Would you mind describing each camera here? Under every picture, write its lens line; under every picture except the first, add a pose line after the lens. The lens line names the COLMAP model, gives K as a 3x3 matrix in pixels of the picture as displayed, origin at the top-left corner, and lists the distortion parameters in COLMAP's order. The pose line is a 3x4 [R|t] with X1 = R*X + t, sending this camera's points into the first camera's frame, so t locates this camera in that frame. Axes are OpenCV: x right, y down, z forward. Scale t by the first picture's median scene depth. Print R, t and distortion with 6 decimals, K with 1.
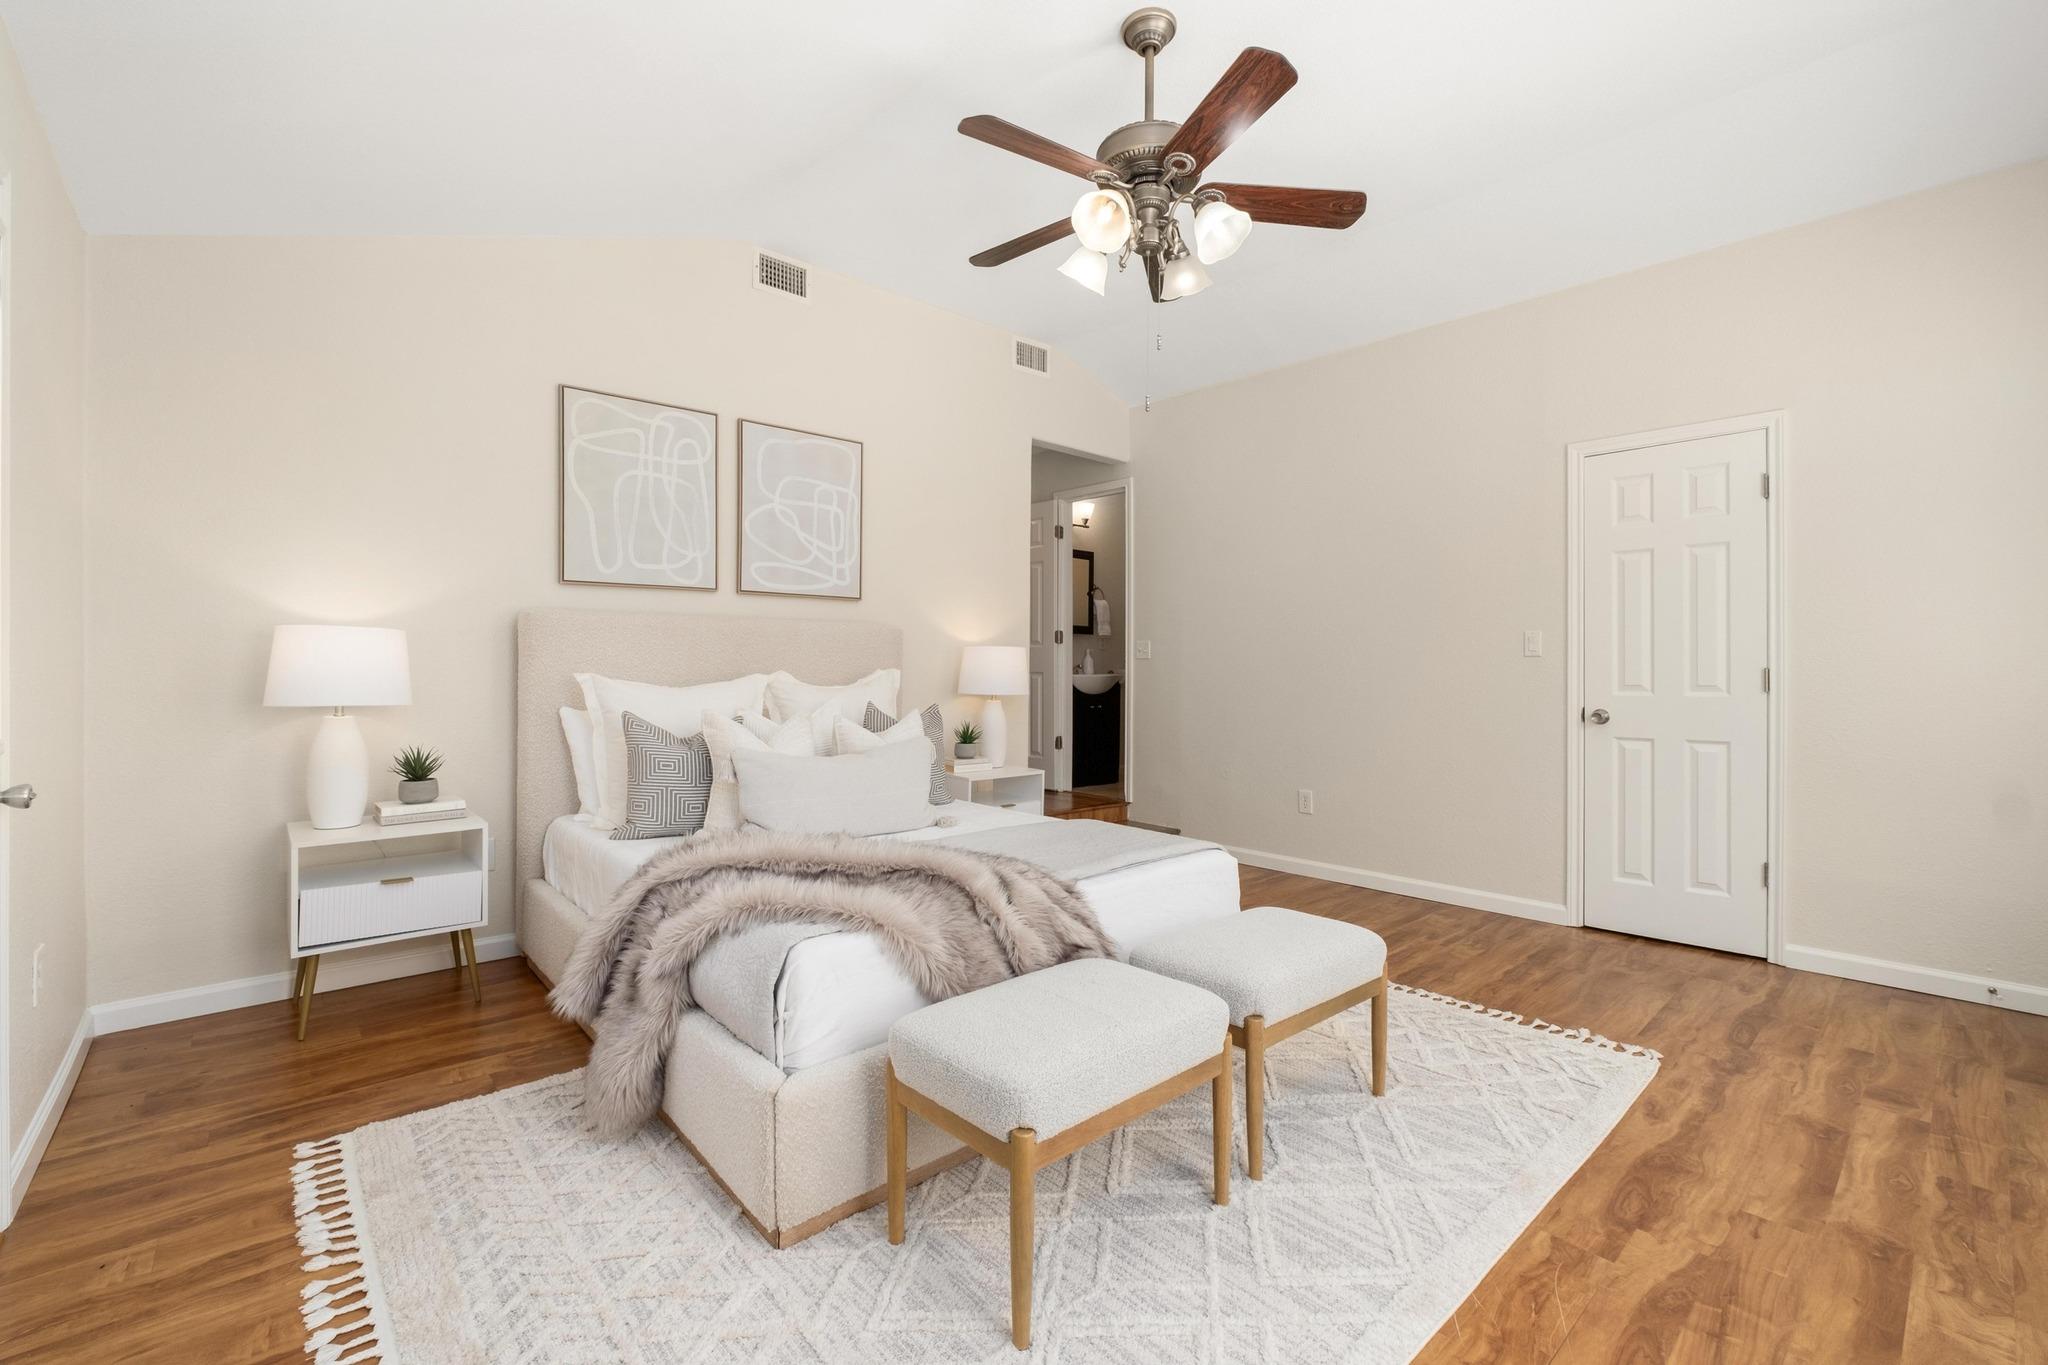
lens RADIAL K [[866.6, 0, 1025.6], [0, 866.6, 675.4], [0, 0, 1]] dist [-0.012311, 0.009734]
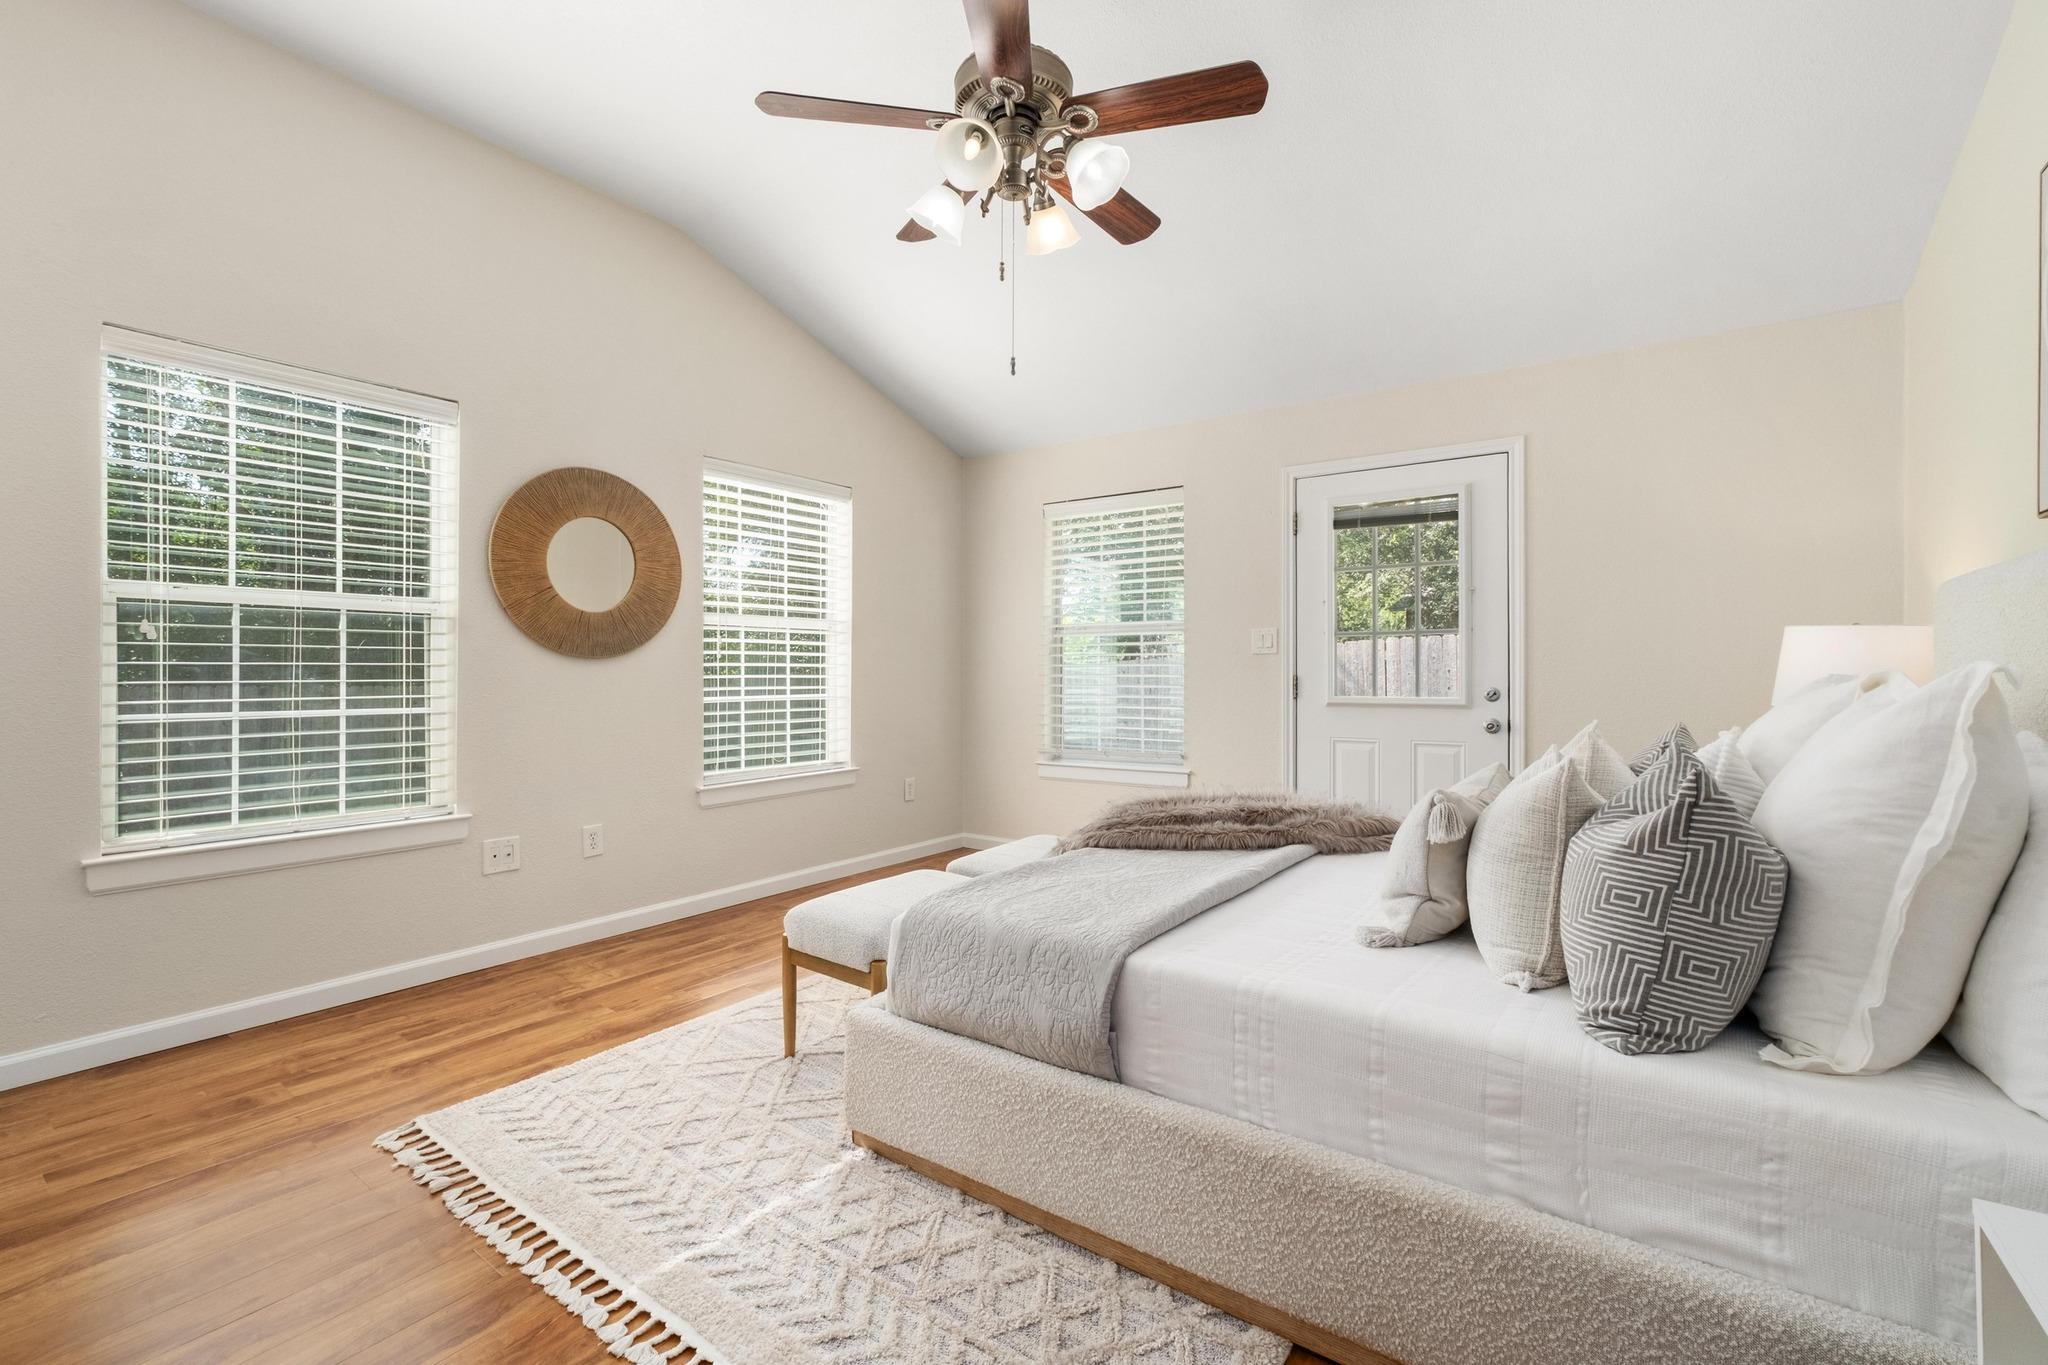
lens RADIAL K [[866.6, 0, 1025.6], [0, 866.6, 675.4], [0, 0, 1]] dist [-0.012311, 0.009734]
pose [[-0.973746, 0.001748, -0.227631, 0.399092], [0.001598, 0.999998, 0.000841, 0.017974], [0.227632, 0.000455, -0.973747, 2.267398]]
